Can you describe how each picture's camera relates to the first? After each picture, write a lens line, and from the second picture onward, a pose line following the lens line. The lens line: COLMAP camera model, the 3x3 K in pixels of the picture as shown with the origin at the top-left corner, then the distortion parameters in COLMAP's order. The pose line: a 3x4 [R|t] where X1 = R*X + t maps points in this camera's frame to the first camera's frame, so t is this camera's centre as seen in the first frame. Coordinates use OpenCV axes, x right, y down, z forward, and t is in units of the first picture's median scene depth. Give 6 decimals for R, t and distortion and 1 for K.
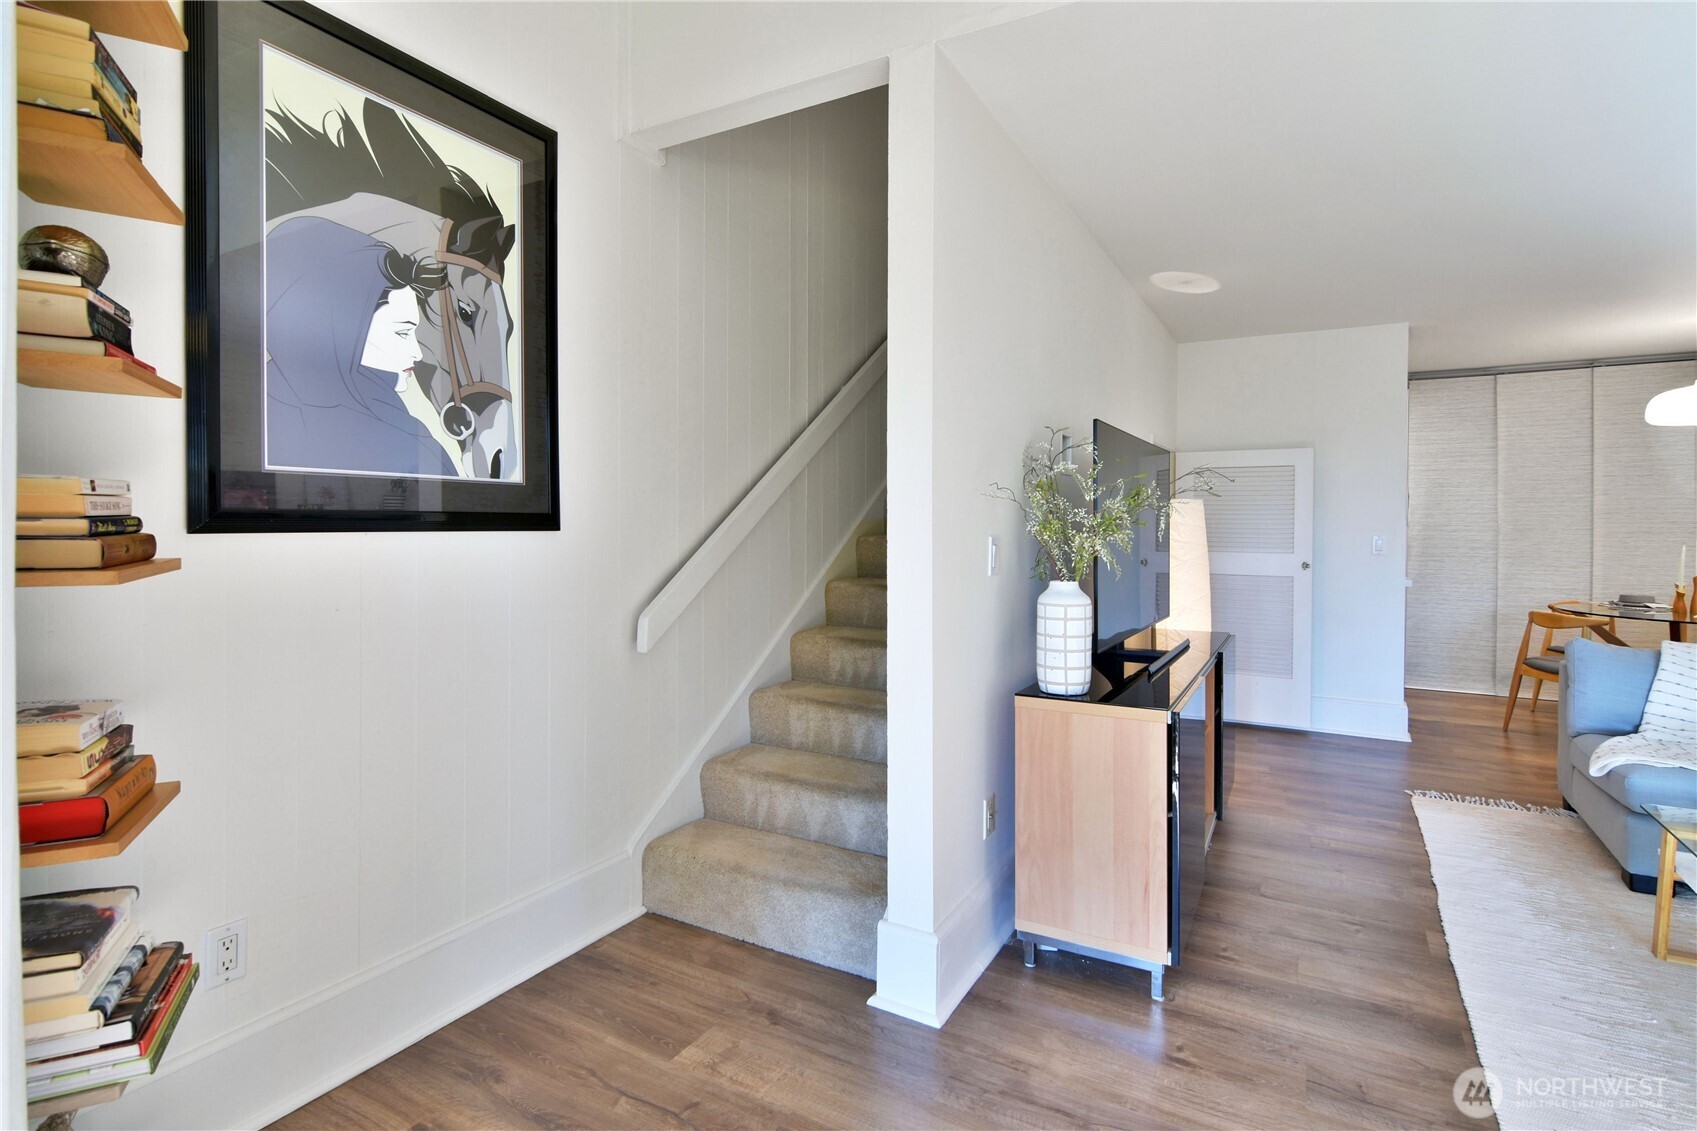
lens RADIAL K [[836.9, 0, 868.7], [0, 836.9, 528.6], [0, 0, 1]] dist [0.020799, -0.013947]
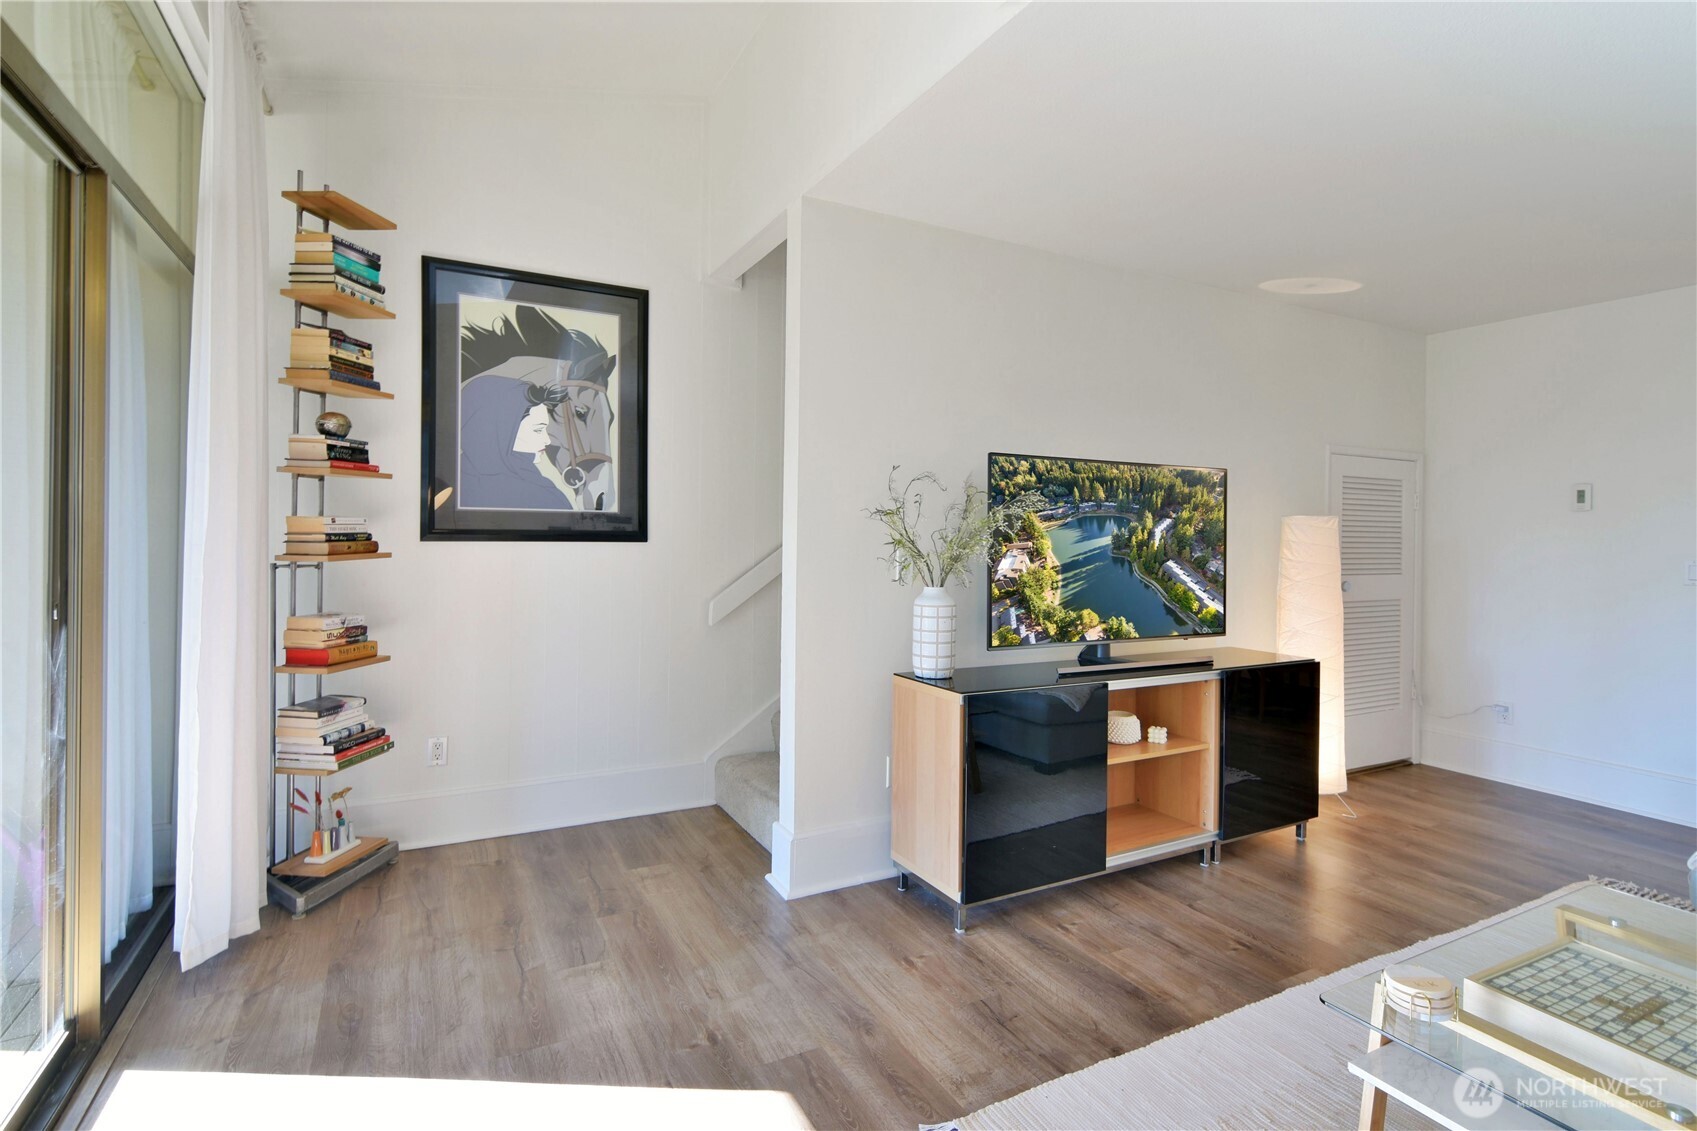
lens RADIAL K [[836.9, 0, 882.5], [0, 836.9, 533.7], [0, 0, 1]] dist [0.020799, -0.013947]
pose [[0.841996, 0.004286, -0.539467, 0.965683], [-0.010545, 0.999908, -0.008515, -0.005474], [0.539381, 0.012858, 0.841963, -0.096992]]
